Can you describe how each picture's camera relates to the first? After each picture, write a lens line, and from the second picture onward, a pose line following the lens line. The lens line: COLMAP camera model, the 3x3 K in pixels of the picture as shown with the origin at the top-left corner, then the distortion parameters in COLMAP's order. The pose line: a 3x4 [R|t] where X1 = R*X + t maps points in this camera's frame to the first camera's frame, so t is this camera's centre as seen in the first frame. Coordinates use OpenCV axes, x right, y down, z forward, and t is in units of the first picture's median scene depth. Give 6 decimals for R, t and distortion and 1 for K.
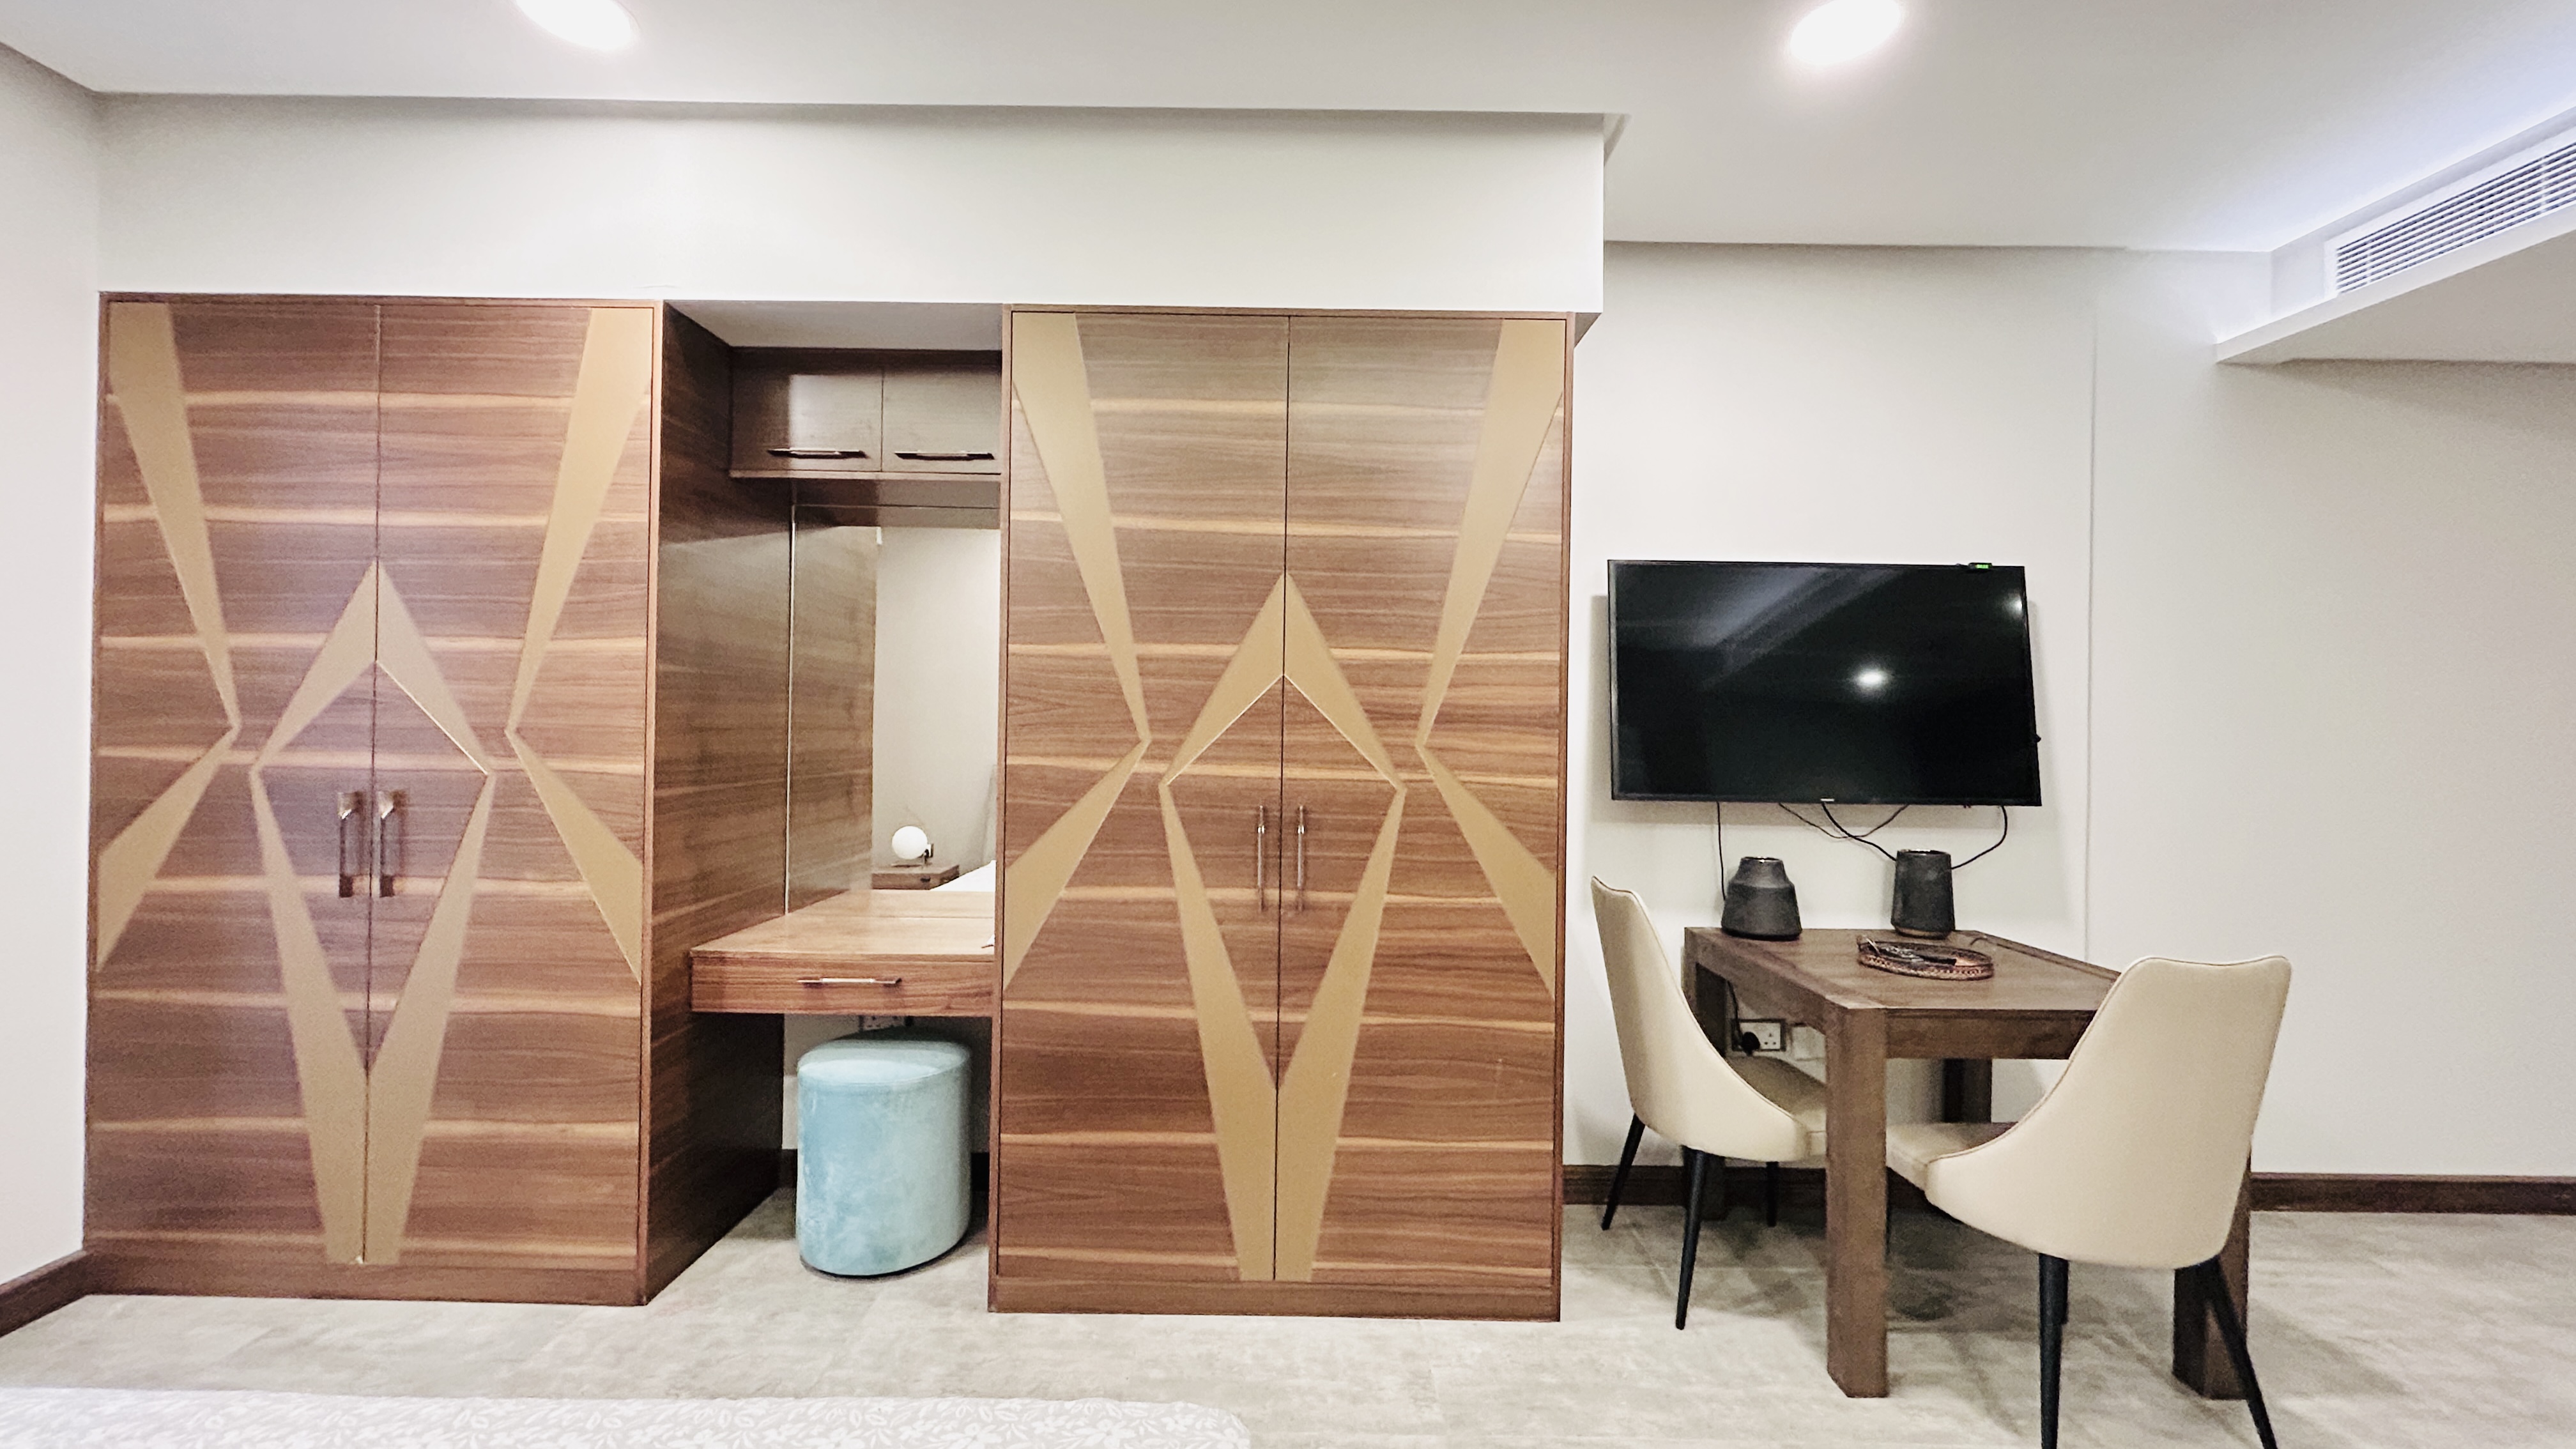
lens RADIAL K [[1031.1, 0, 1285.3], [0, 1031.1, 720.3], [0, 0, 1]] dist [-0.002298, -0.000051]
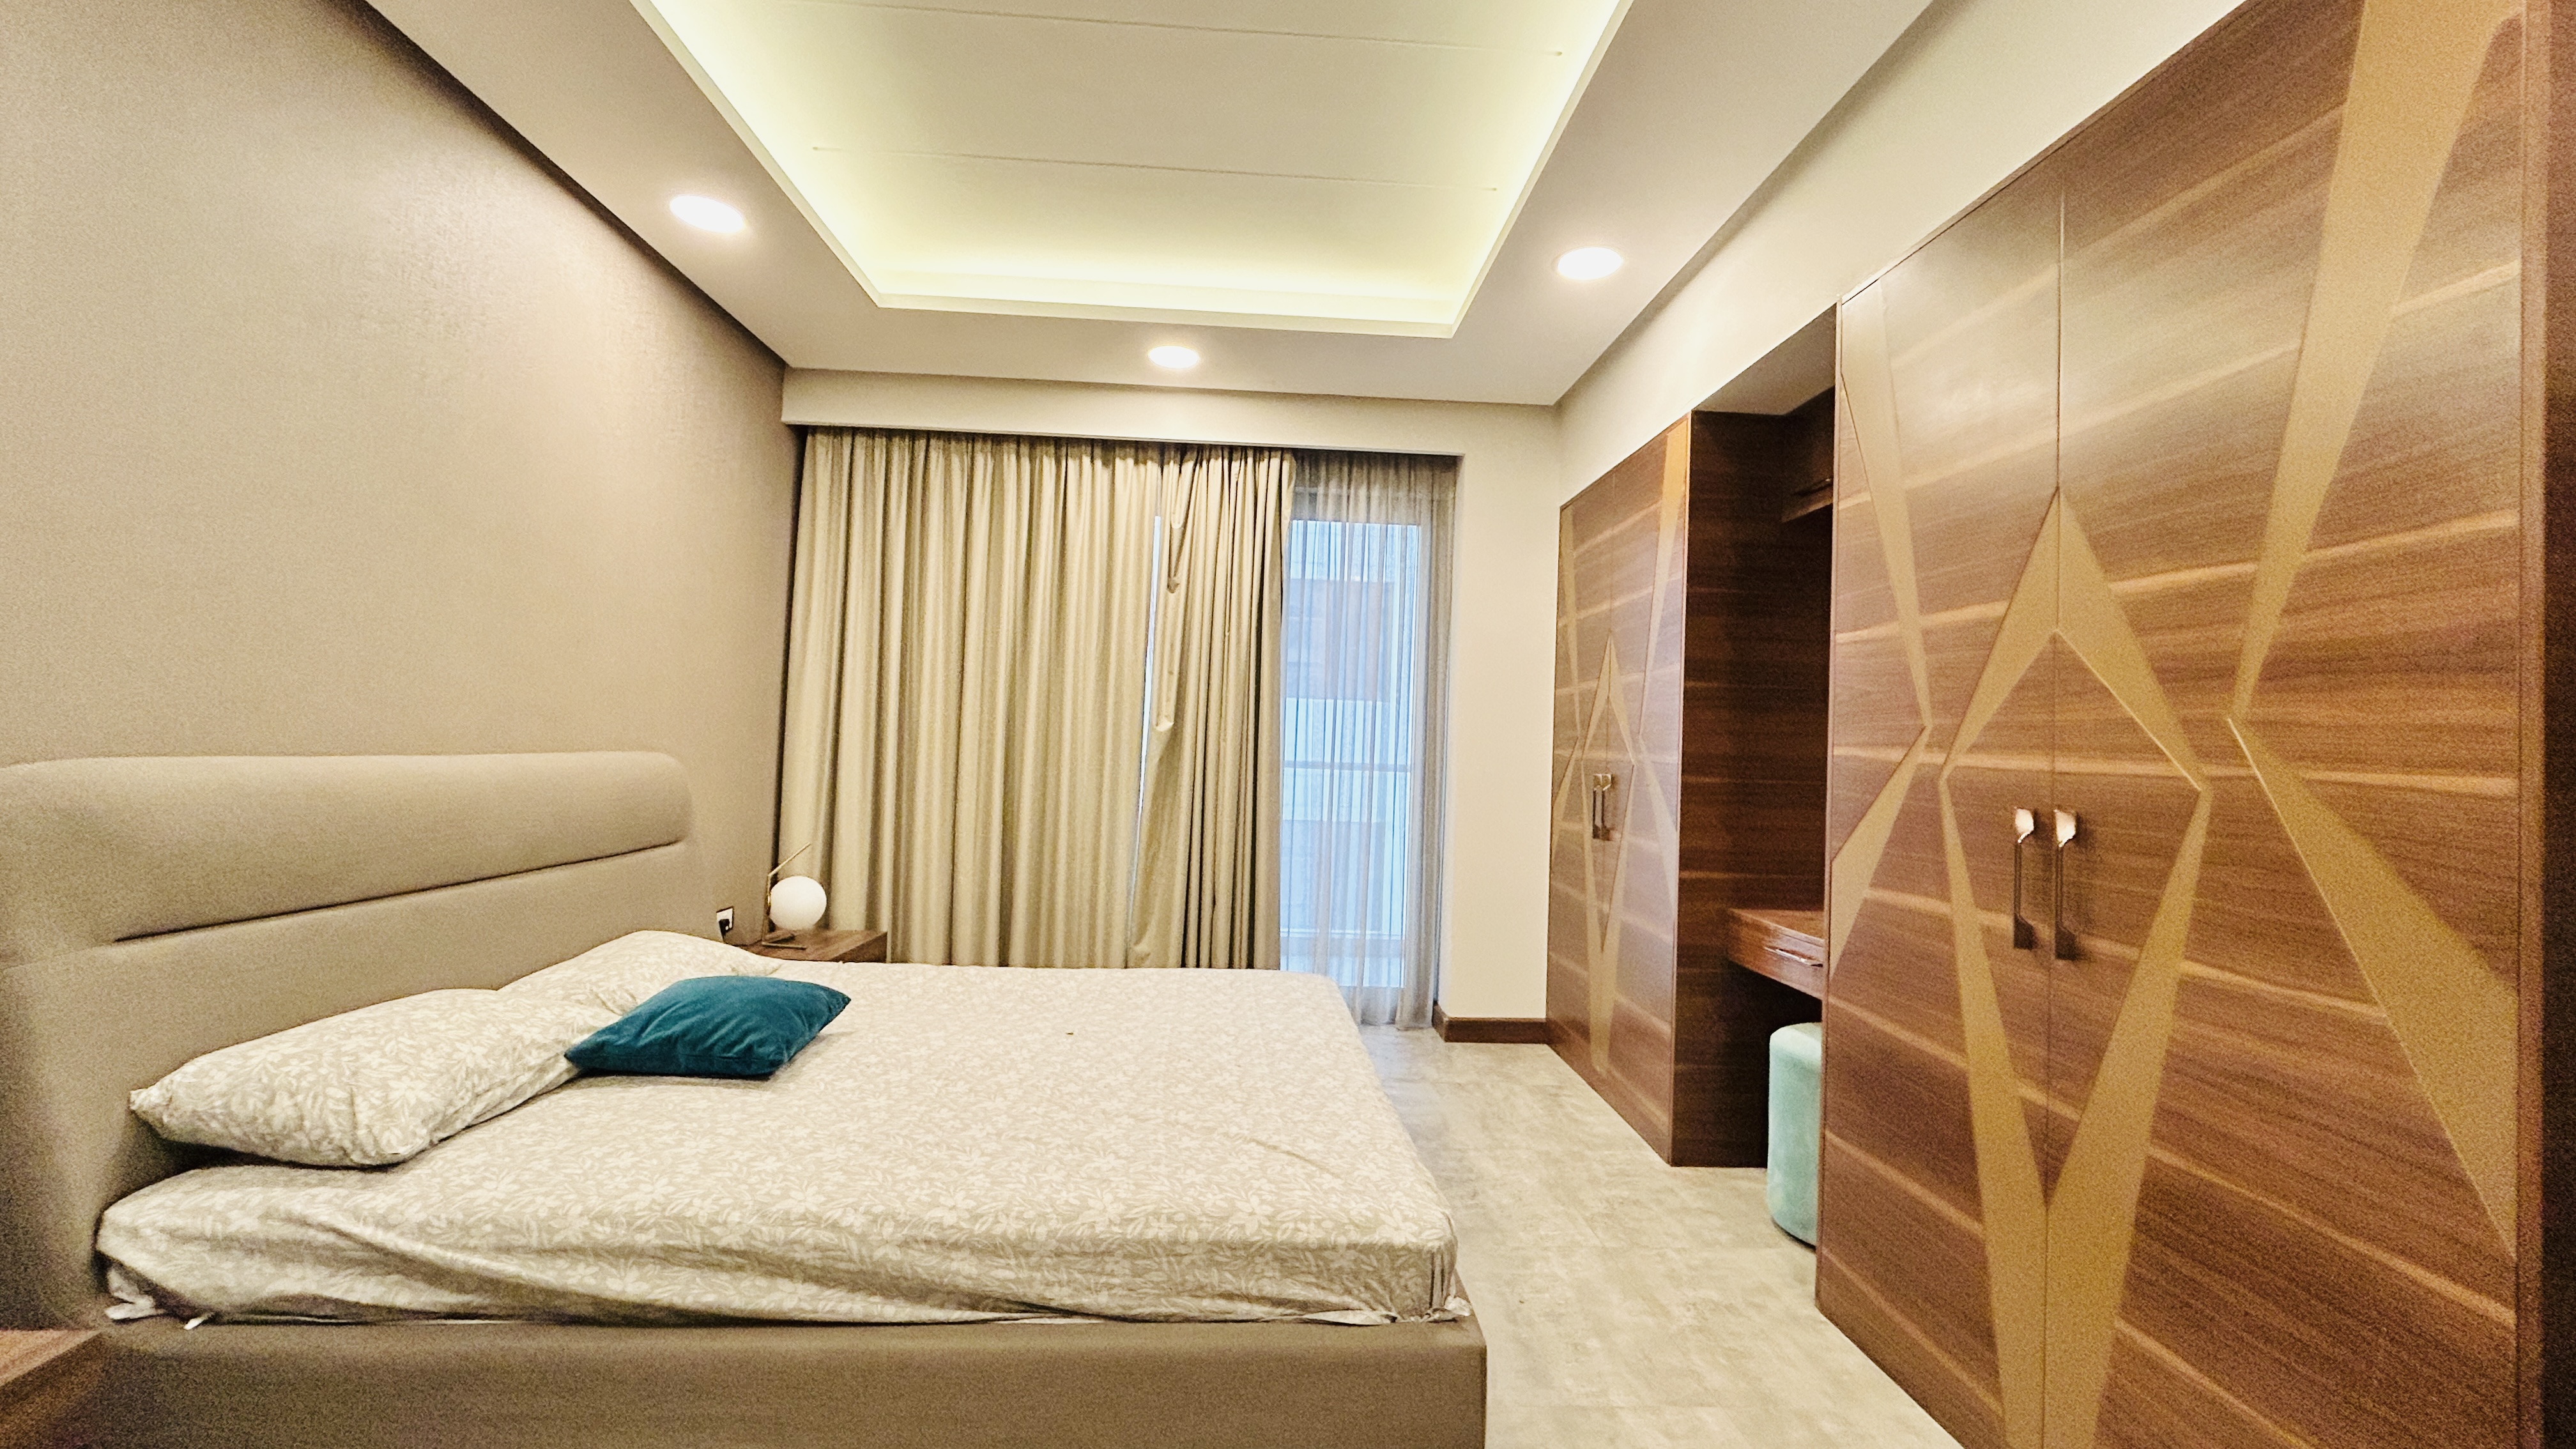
lens RADIAL K [[1031.1, 0, 1285.3], [0, 1031.1, 720.3], [0, 0, 1]] dist [-0.002298, -0.000051]
pose [[0.050796, -0.039731, -0.997918, 0.696229], [-0.027312, 0.998779, -0.041156, 0.064053], [0.998336, 0.029346, 0.049649, 0.421575]]
